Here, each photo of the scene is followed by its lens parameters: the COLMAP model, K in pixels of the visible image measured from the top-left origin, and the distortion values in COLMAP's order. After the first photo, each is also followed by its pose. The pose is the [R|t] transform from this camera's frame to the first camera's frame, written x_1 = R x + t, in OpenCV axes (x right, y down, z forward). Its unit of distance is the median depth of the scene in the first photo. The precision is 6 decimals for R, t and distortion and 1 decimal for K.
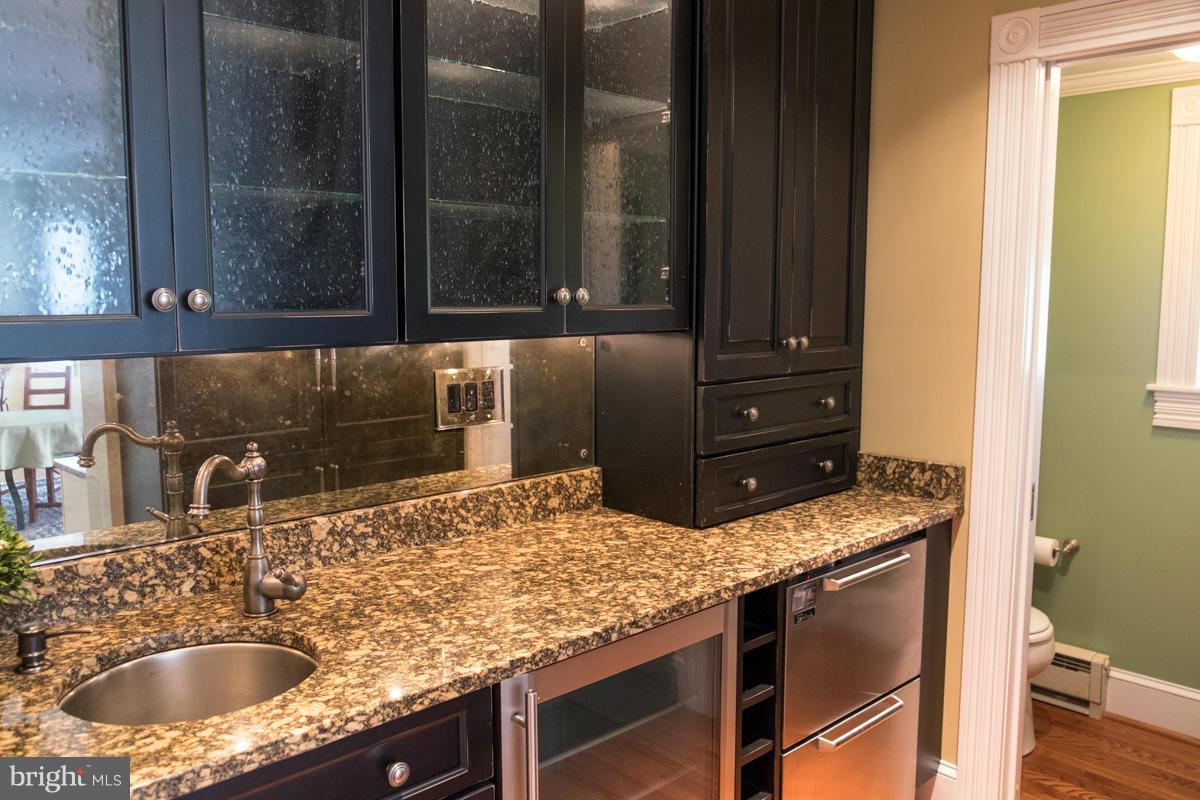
lens RADIAL K [[949.5, 0, 598.8], [0, 949.5, 396.5], [0, 0, 1]] dist [0.000070, -0.001758]
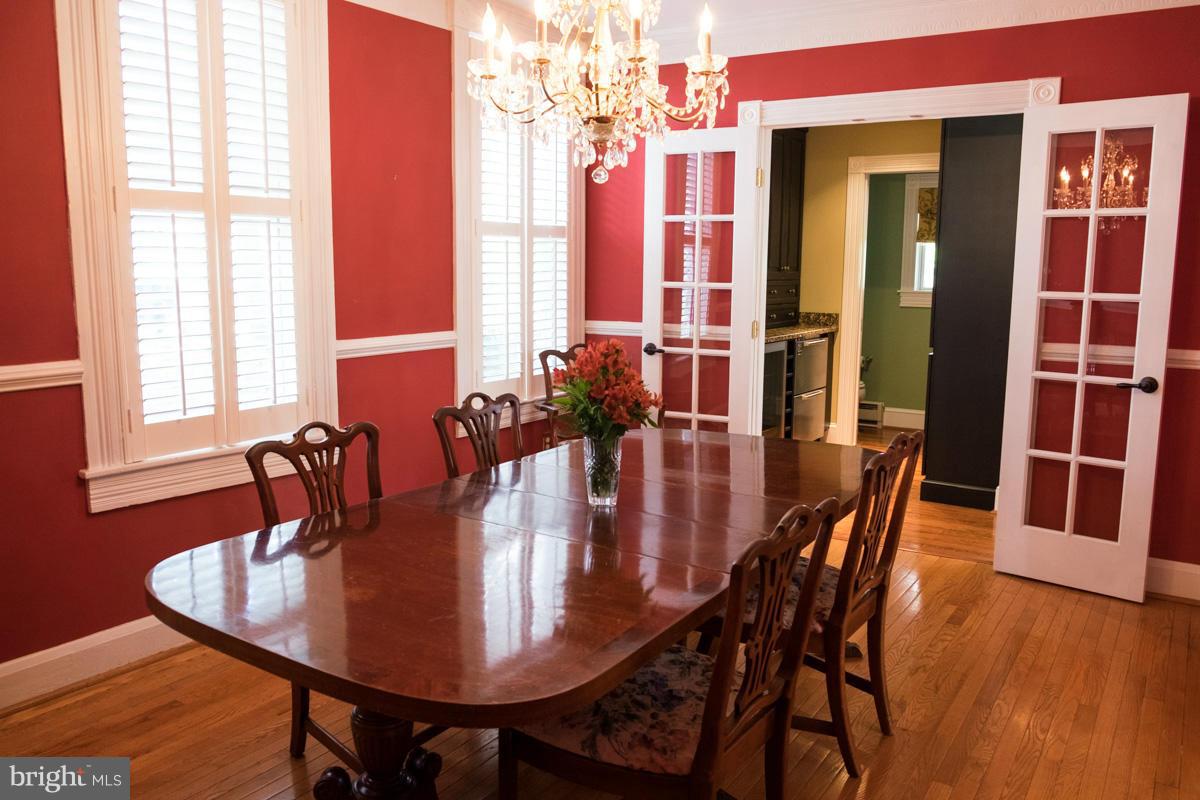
lens RADIAL K [[949.5, 0, 599.8], [0, 949.5, 399.6], [0, 0, 1]] dist [0.000070, -0.001758]
pose [[0.975666, -0.028209, 0.217440, -0.878597], [0.020169, 0.999031, 0.039107, 0.194178], [-0.218333, -0.033770, 0.975290, -1.517445]]
